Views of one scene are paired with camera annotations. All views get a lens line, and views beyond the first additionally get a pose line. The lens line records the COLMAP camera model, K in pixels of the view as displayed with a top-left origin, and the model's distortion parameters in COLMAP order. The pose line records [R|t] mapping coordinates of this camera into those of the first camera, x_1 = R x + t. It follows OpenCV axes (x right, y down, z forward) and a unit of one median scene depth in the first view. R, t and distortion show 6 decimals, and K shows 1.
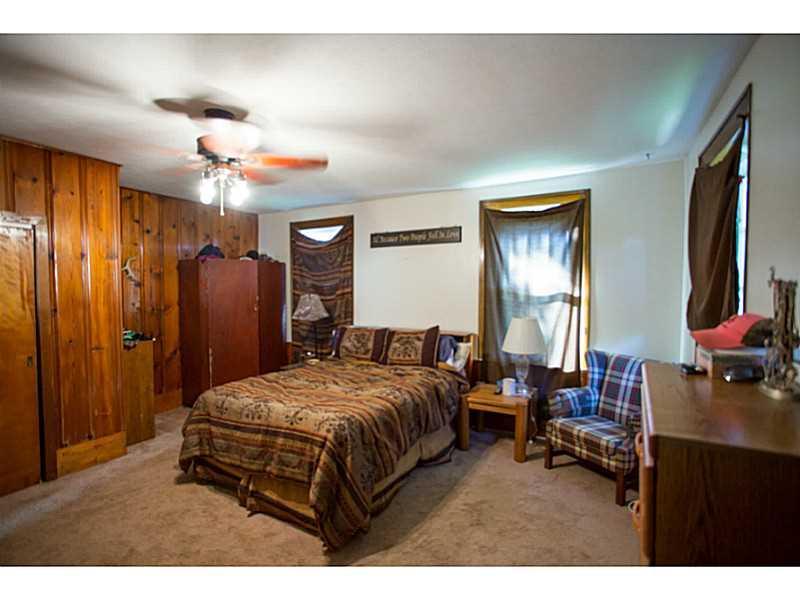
lens RADIAL K [[407.1, 0, 400.0], [0, 407.1, 300.0], [0, 0, 1]] dist [-0.003091, -0.000348]
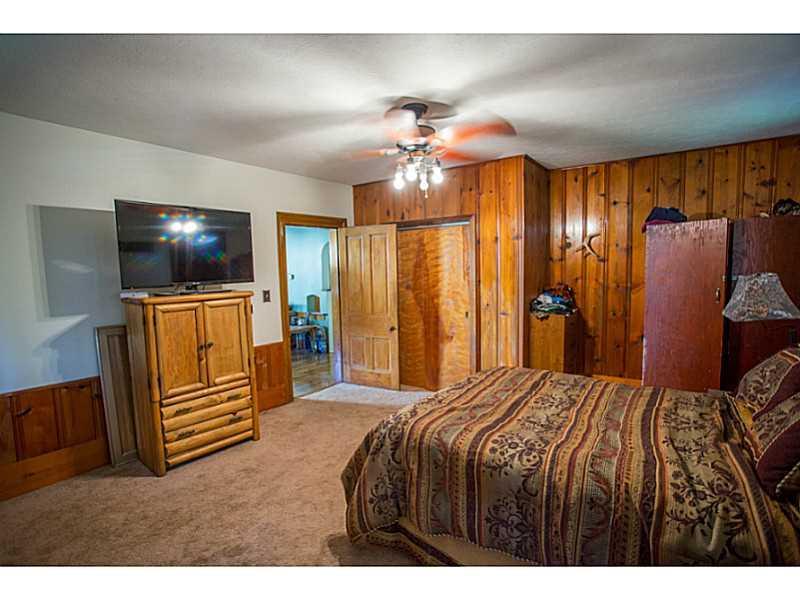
lens RADIAL K [[407.1, 0, 400.0], [0, 407.1, 300.0], [0, 0, 1]] dist [-0.003091, -0.000348]
pose [[-0.115758, 0.086909, -0.989468, 0.457720], [-0.017150, 0.995841, 0.089475, -0.024759], [0.993129, 0.027327, -0.113786, 0.734138]]
